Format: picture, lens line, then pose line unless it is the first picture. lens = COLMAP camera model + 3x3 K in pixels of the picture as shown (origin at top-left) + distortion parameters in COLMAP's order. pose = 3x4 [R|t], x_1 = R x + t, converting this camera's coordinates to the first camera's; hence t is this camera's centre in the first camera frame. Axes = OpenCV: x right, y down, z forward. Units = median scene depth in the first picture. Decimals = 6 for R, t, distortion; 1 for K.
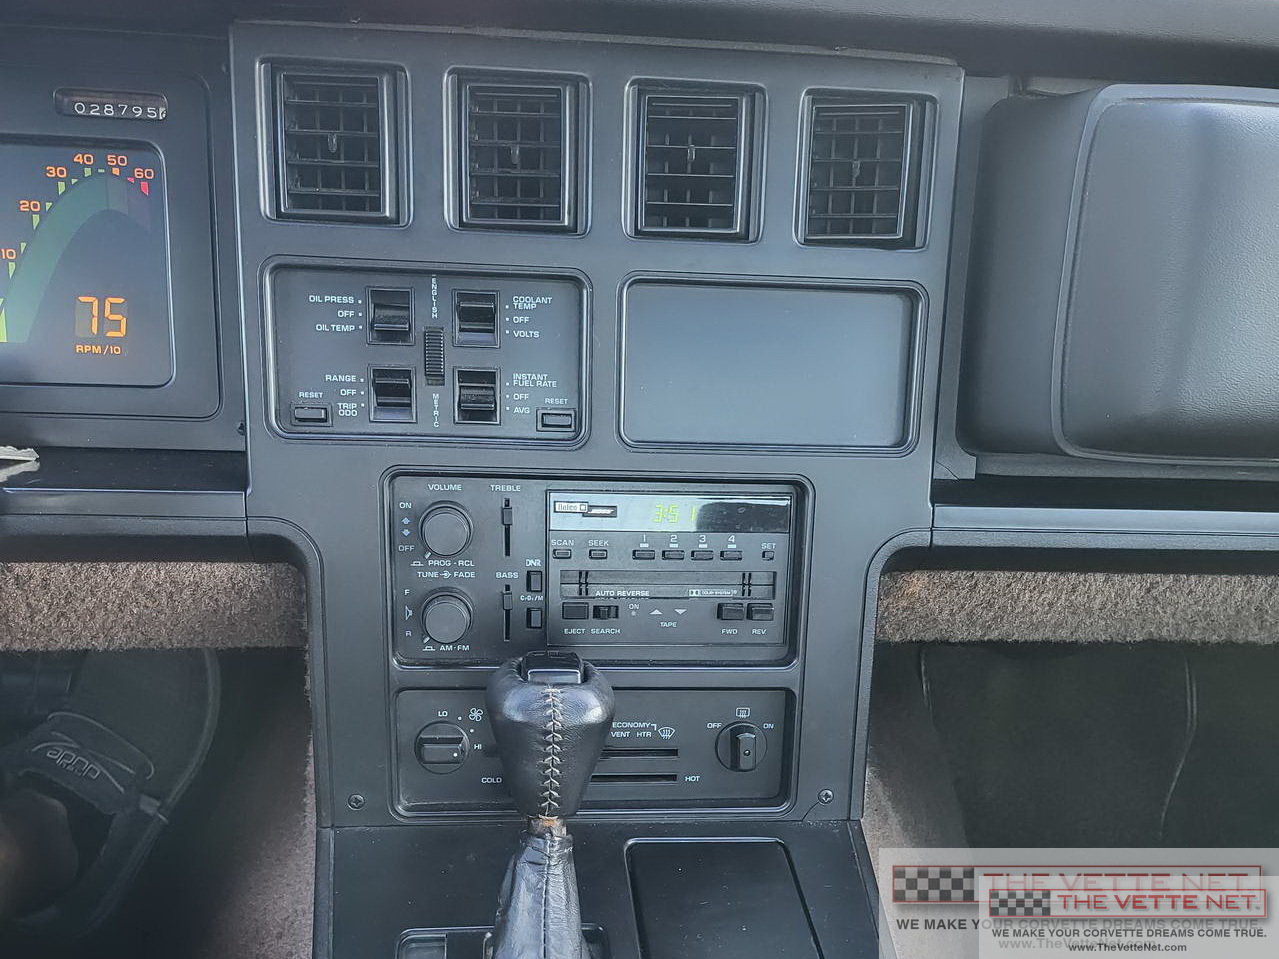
lens RADIAL K [[1128.3, 0, 643.8], [0, 1128.3, 686.6], [0, 0, 1]] dist [0.037599, -0.003274]
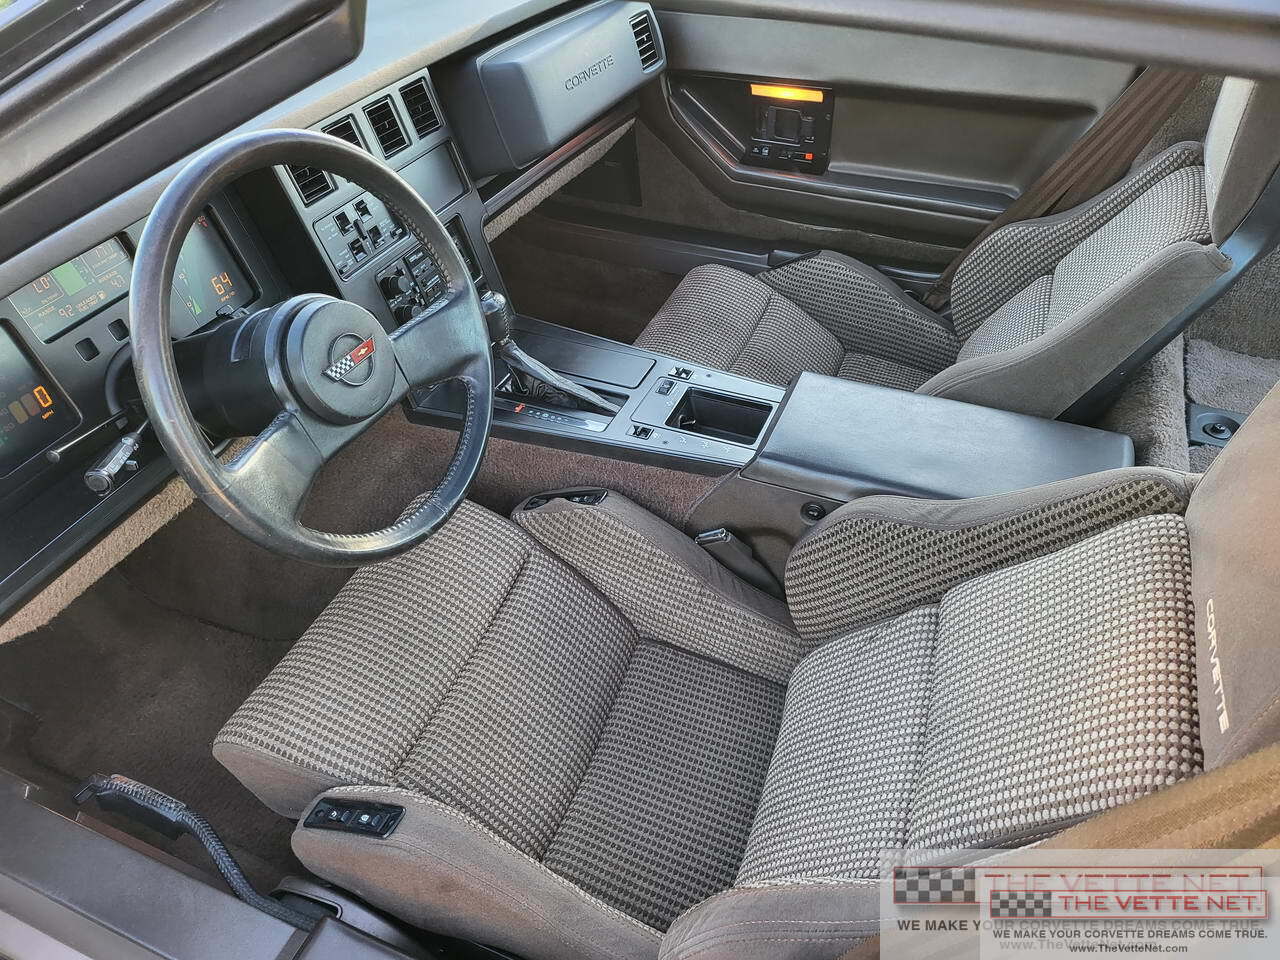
lens RADIAL K [[869.8, 0, 623.9], [0, 869.8, 481.6], [0, 0, 1]] dist [0.055451, -0.059347]
pose [[0.487410, -0.618817, 0.616034, -1.495952], [0.484503, 0.778607, 0.398783, -0.344047], [-0.726422, 0.104100, 0.679319, -0.787849]]
